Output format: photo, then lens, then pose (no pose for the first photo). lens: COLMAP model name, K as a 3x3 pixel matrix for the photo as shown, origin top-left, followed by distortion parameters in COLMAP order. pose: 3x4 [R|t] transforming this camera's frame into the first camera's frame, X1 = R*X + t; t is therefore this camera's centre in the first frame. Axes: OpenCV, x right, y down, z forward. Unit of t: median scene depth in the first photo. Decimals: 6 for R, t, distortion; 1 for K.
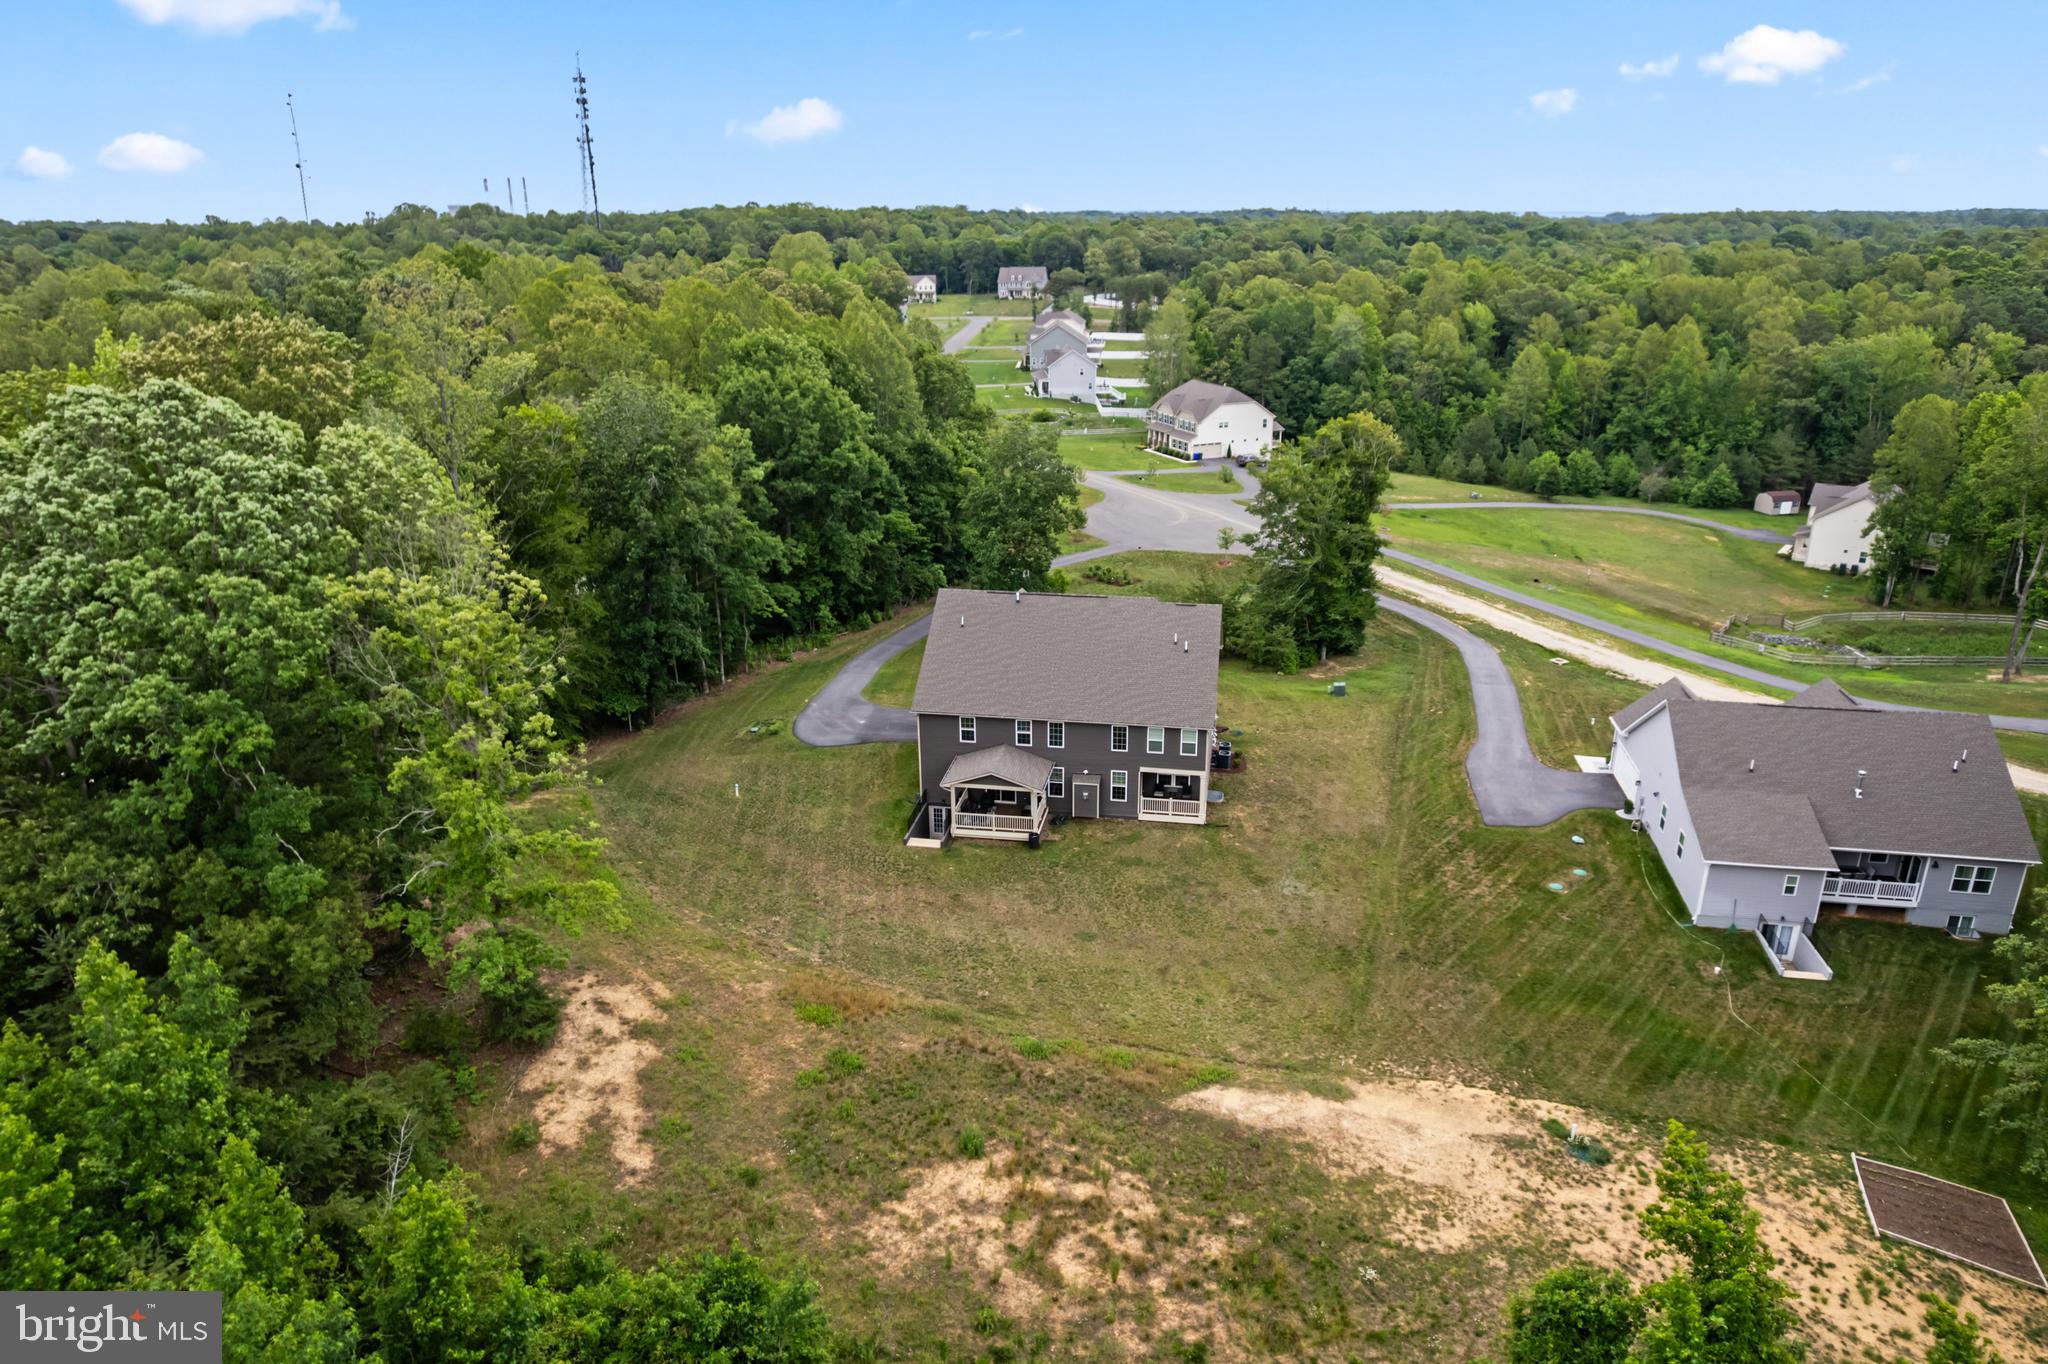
lens RADIAL K [[1325.7, 0, 1027.0], [0, 1325.7, 697.1], [0, 0, 1]] dist [-0.079207, 0.074239]
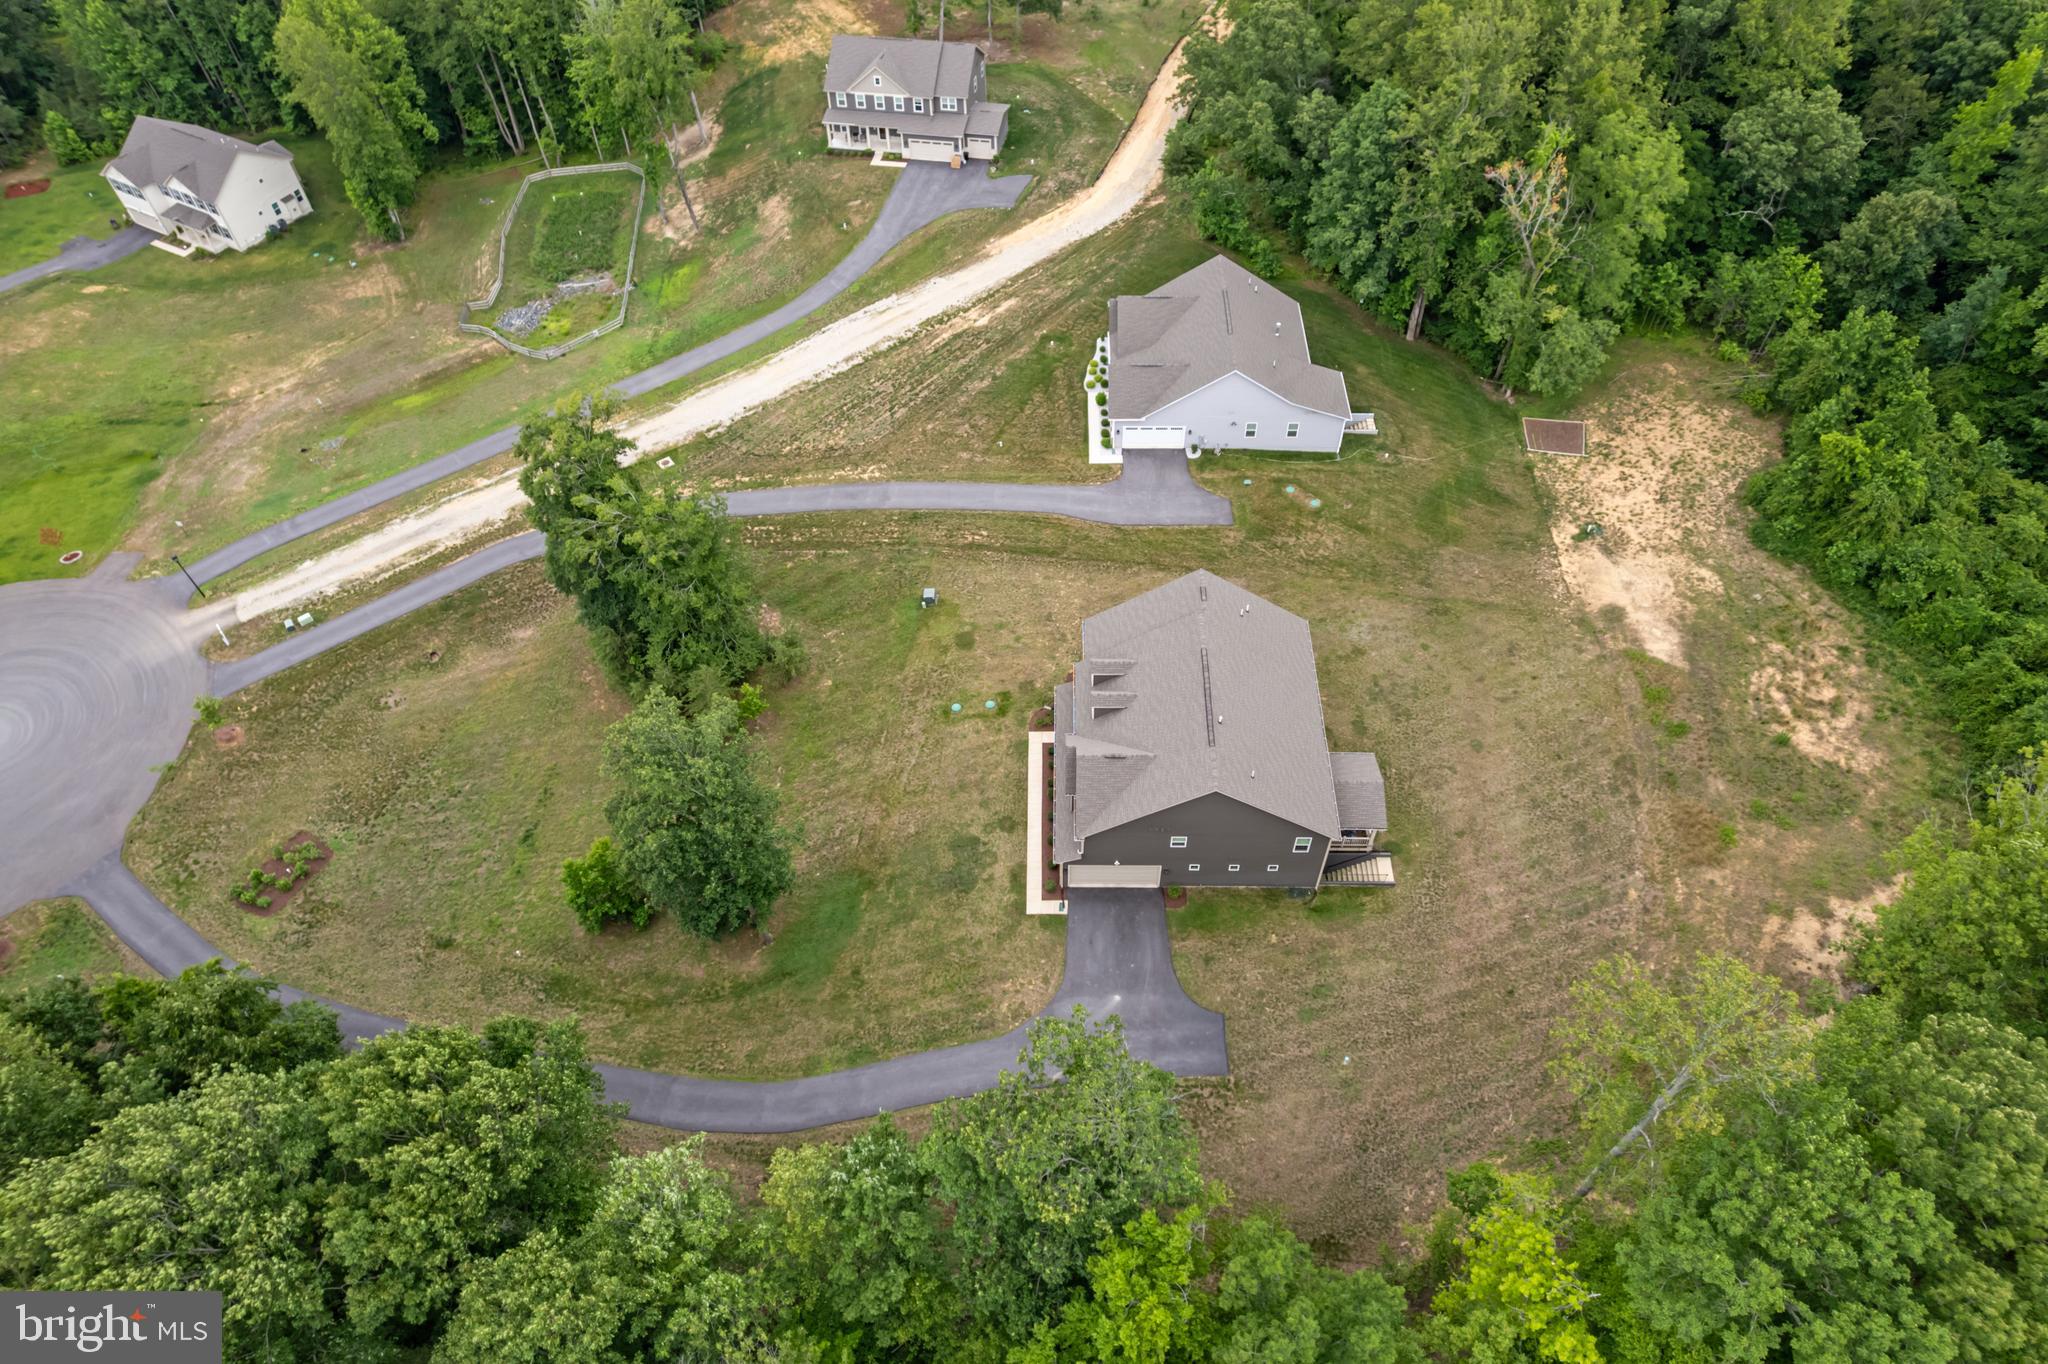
lens RADIAL K [[1325.7, 0, 1027.0], [0, 1325.7, 697.1], [0, 0, 1]] dist [-0.079207, 0.074239]
pose [[-0.163714, -0.757969, 0.631412, -0.713484], [0.355359, 0.551769, 0.754501, -1.060064], [-0.920281, 0.347900, 0.179019, 1.182433]]
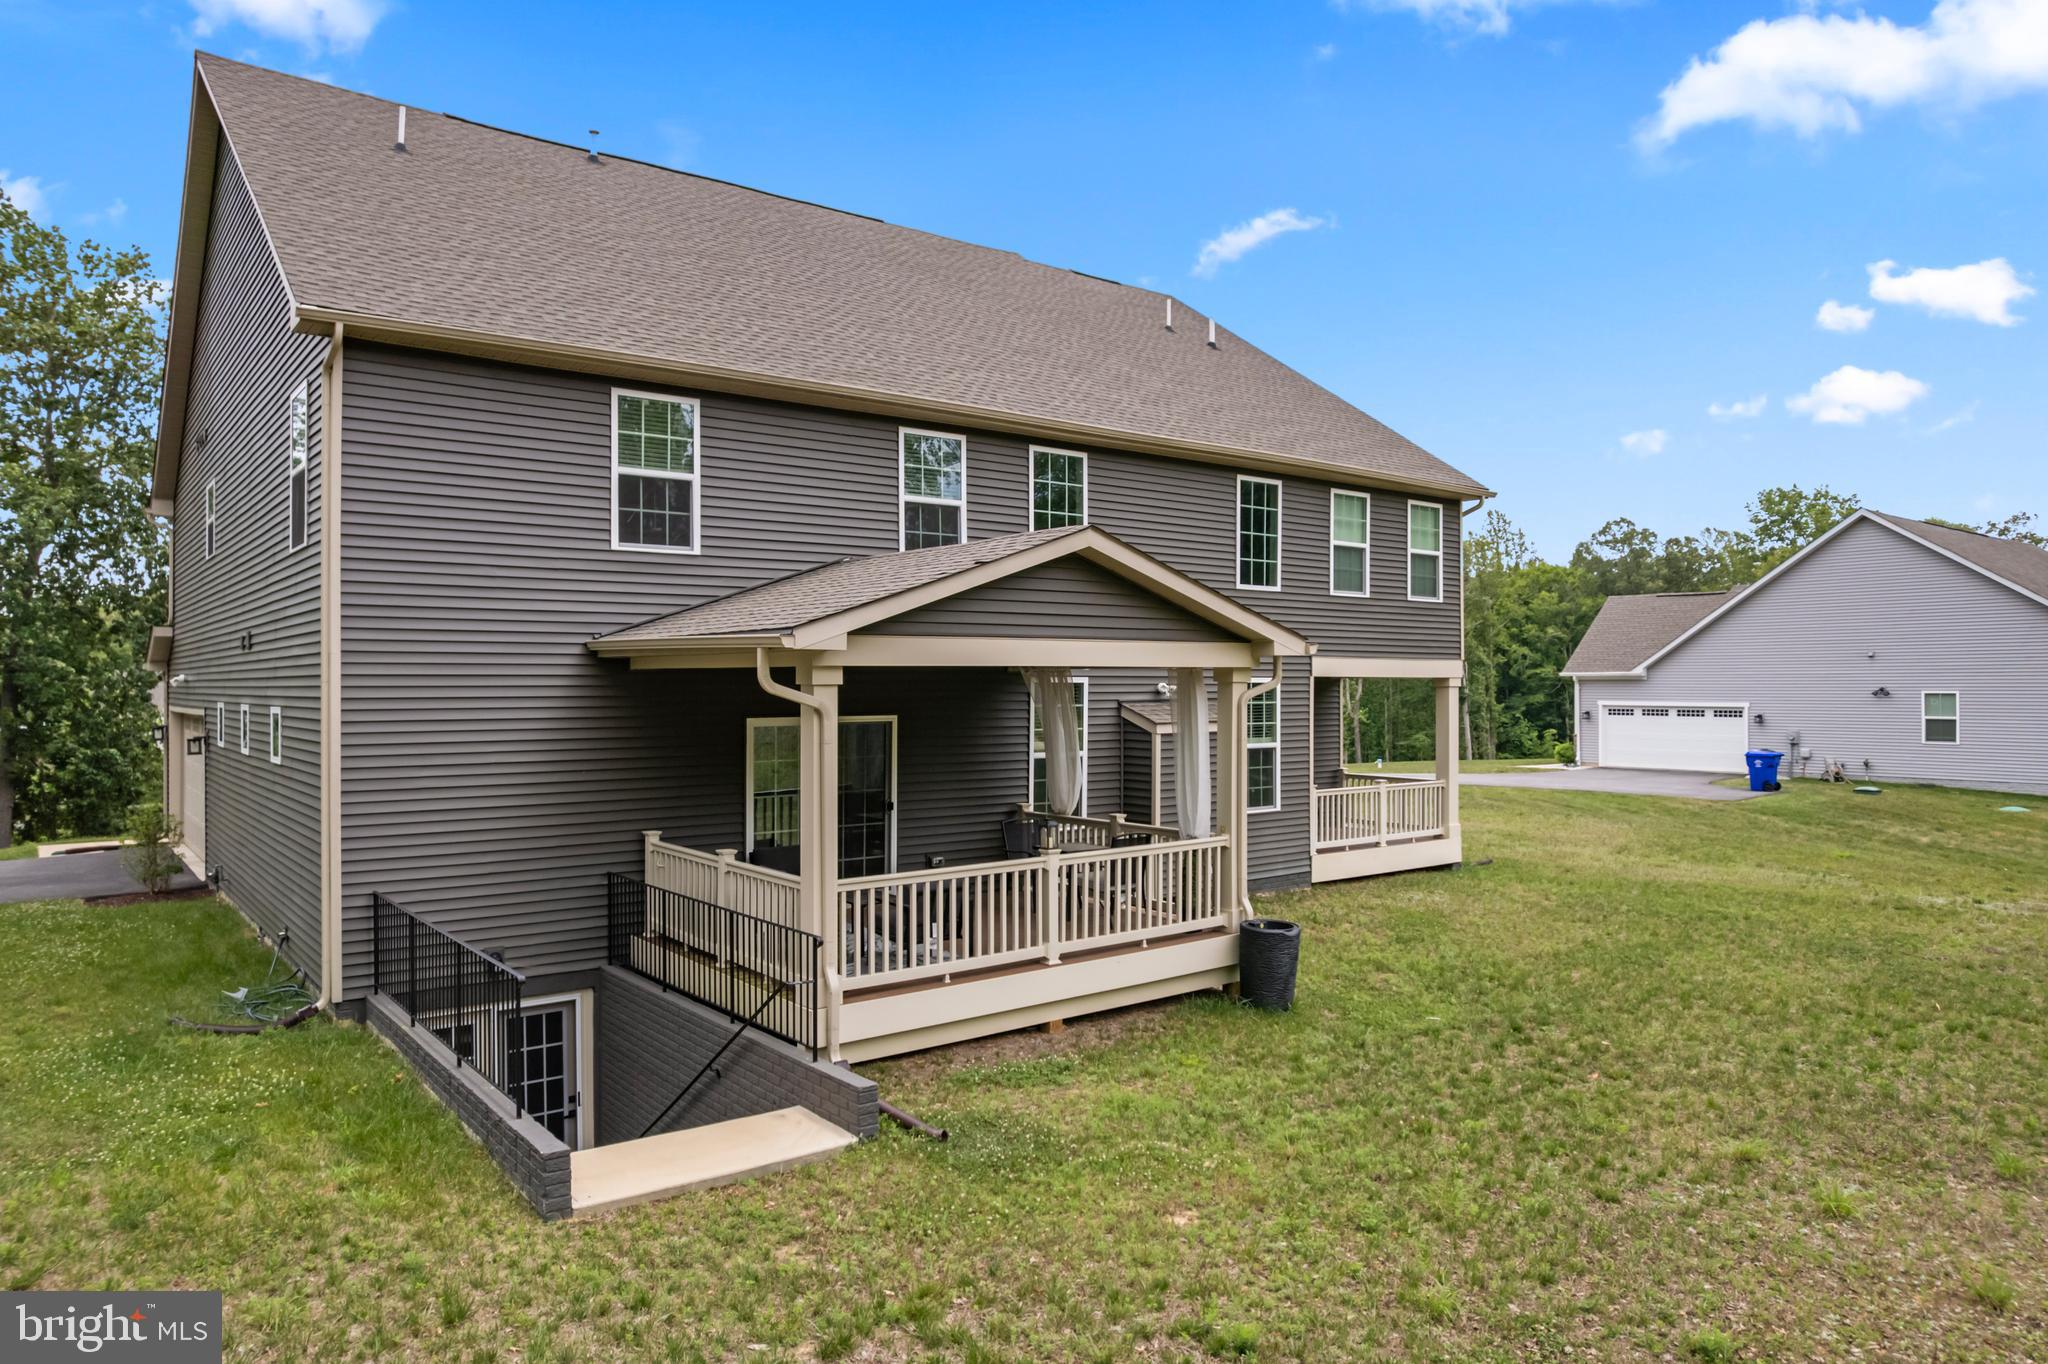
lens RADIAL K [[1325.7, 0, 1027.0], [0, 1325.7, 697.1], [0, 0, 1]] dist [-0.079207, 0.074239]
pose [[0.670590, 0.001517, 0.741826, -0.164688], [0.255061, 0.938559, -0.232487, 0.122891], [-0.696601, 0.345115, 0.629002, 1.024958]]
